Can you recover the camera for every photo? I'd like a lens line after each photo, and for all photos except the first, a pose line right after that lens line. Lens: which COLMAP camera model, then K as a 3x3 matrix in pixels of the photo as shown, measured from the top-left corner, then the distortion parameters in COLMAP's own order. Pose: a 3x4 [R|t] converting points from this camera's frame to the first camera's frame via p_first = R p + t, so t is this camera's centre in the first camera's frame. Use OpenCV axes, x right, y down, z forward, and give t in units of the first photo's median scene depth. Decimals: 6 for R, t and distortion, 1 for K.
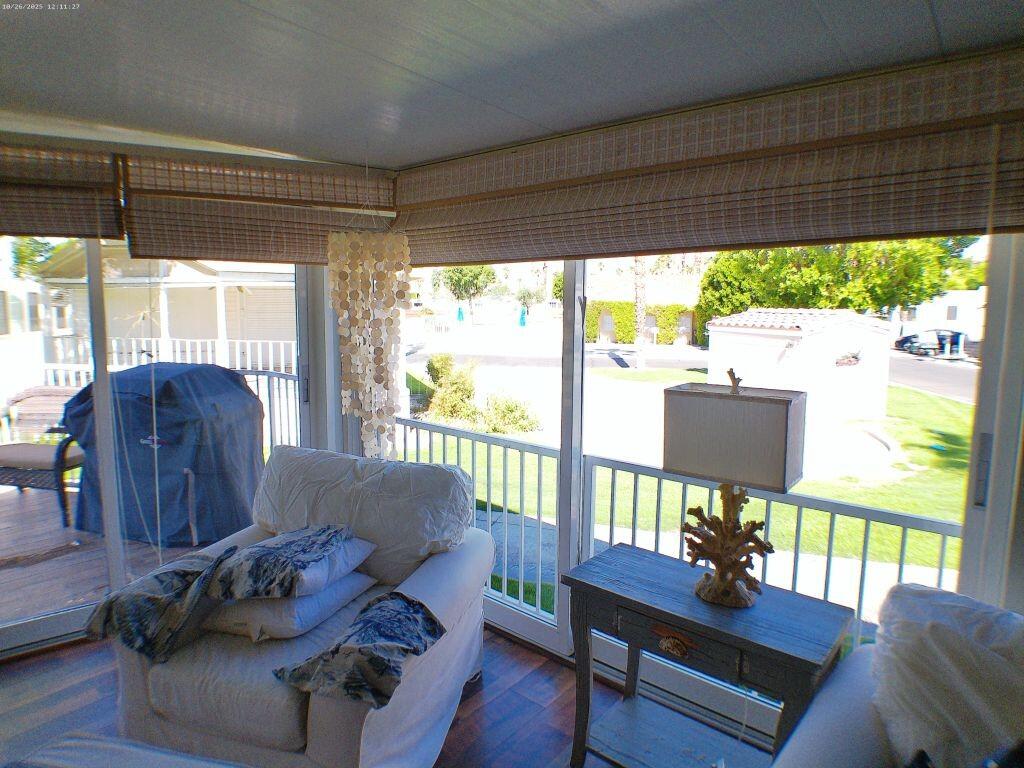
lens RADIAL K [[586.8, 0, 510.1], [0, 586.8, 368.1], [0, 0, 1]] dist [-0.028540, -0.000615]
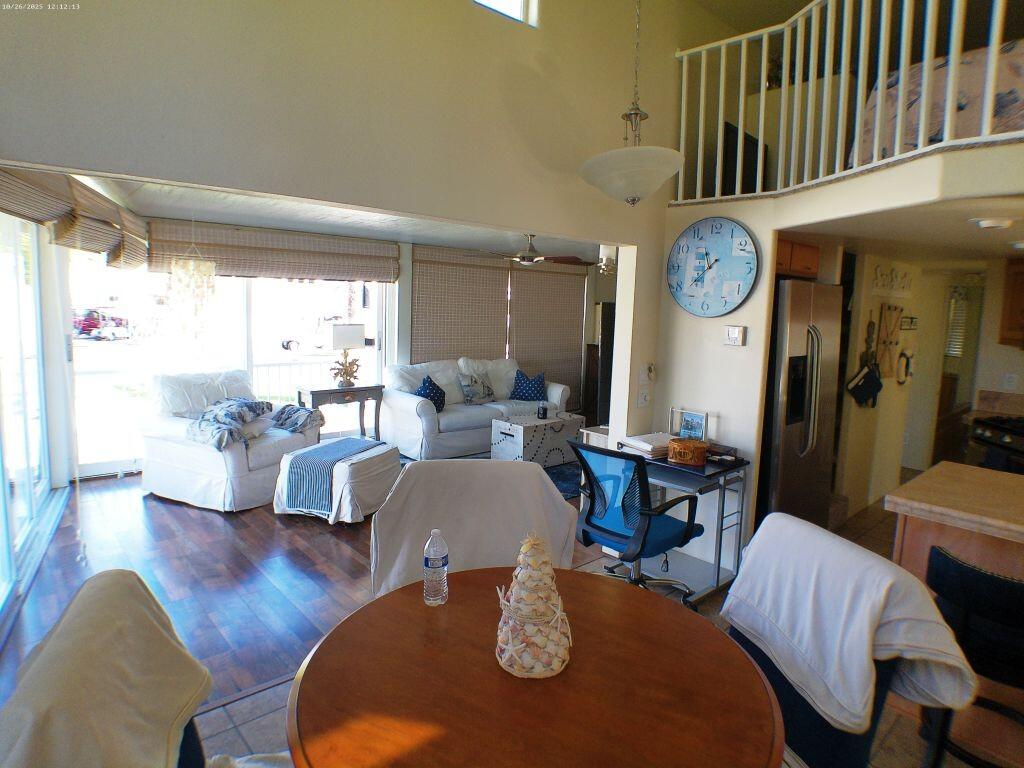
lens RADIAL K [[604.0, 0, 519.2], [0, 604.0, 366.7], [0, 0, 1]] dist [-0.037262, -0.005777]
pose [[0.131068, -0.097770, 0.986541, -2.567025], [0.089654, 0.992216, 0.086422, 0.066706], [-0.987311, 0.077120, 0.138813, -0.415310]]
